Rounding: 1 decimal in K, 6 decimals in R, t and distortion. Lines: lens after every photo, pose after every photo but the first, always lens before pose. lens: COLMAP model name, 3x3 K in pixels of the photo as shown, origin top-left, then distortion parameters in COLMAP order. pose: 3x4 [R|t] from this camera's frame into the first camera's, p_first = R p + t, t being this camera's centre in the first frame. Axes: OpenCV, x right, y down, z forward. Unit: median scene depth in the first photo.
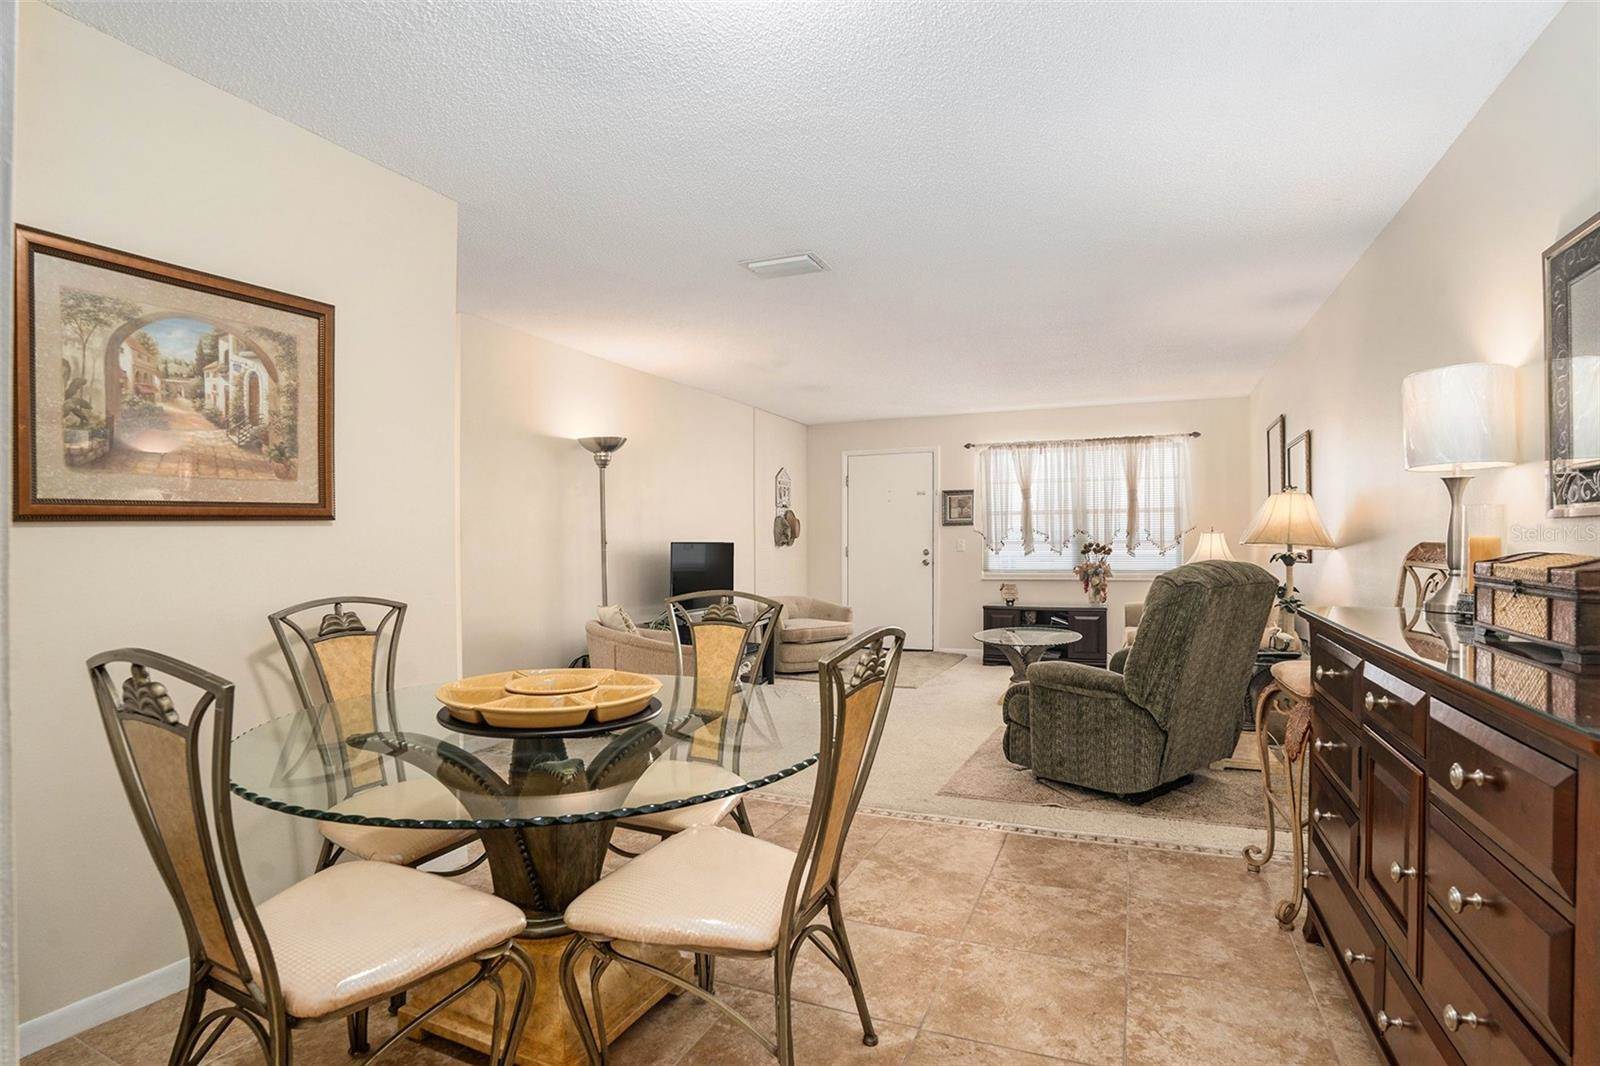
lens RADIAL K [[785.6, 0, 800.0], [0, 785.6, 533.0], [0, 0, 1]] dist [-0.057297, 0.001287]
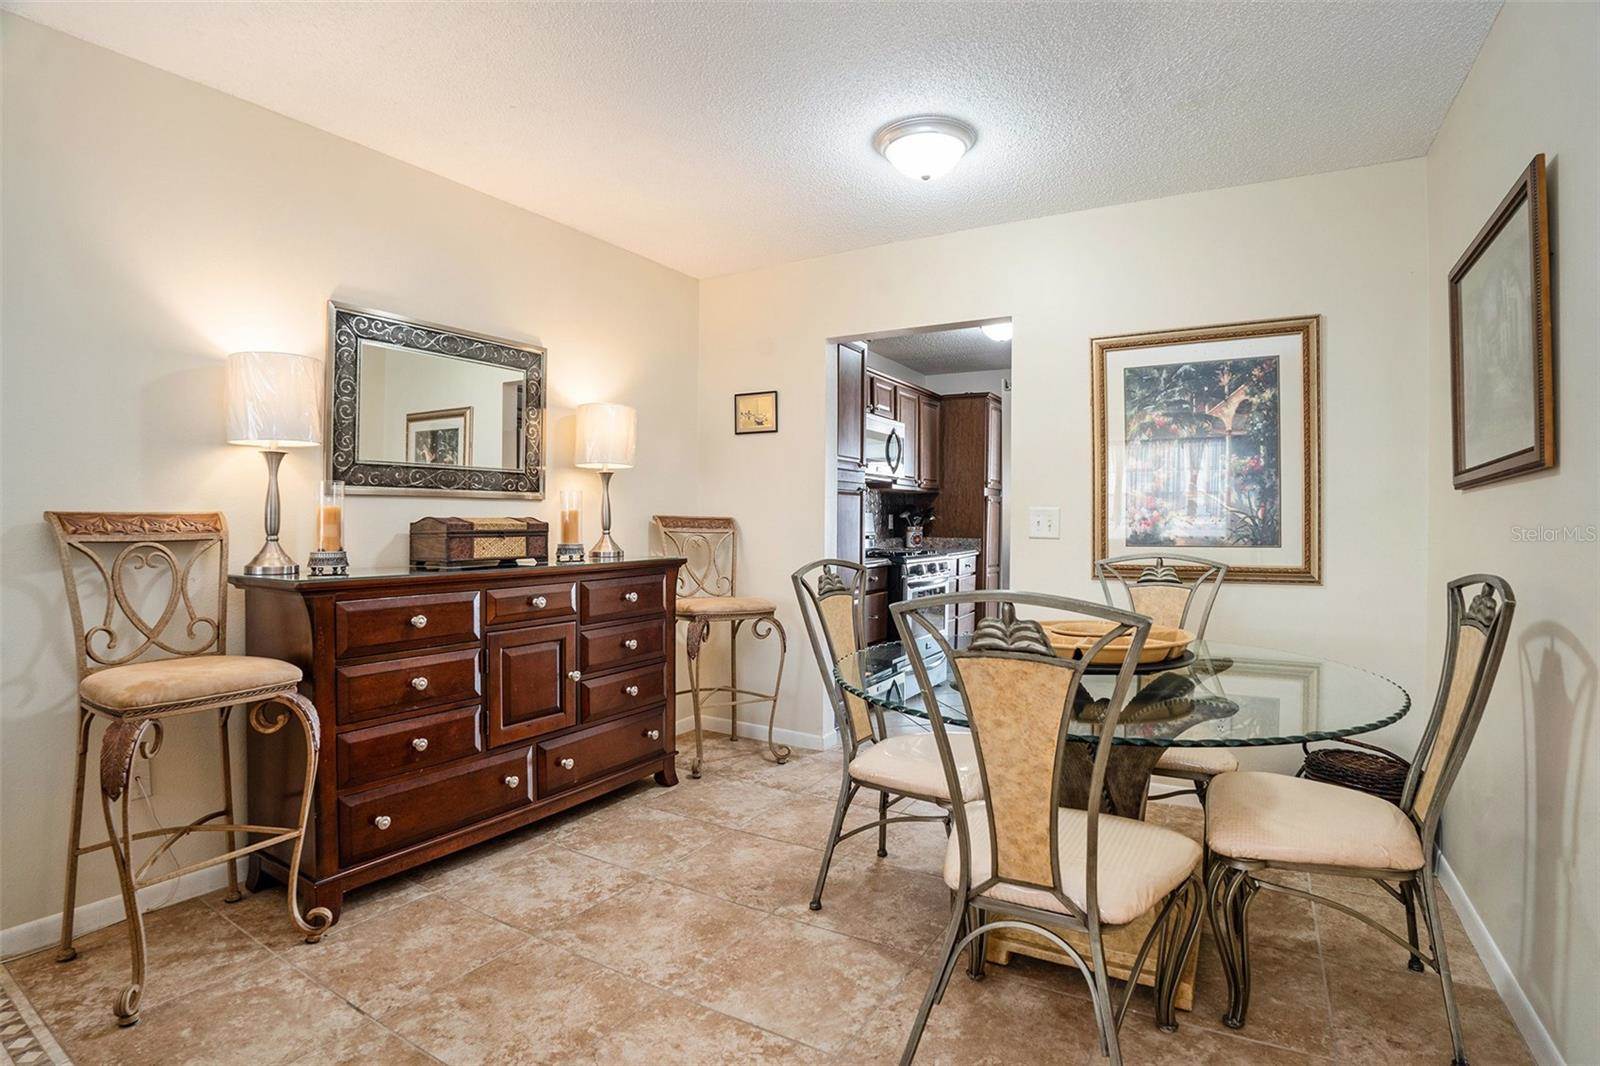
lens RADIAL K [[801.1, 0, 800.0], [0, 801.1, 533.0], [0, 0, 1]] dist [-0.088928, 0.000520]
pose [[-0.989868, 0.004253, 0.141926, -0.051707], [0.004727, 0.999984, 0.003002, 0.040673], [-0.141911, 0.003643, -0.989873, 1.783653]]
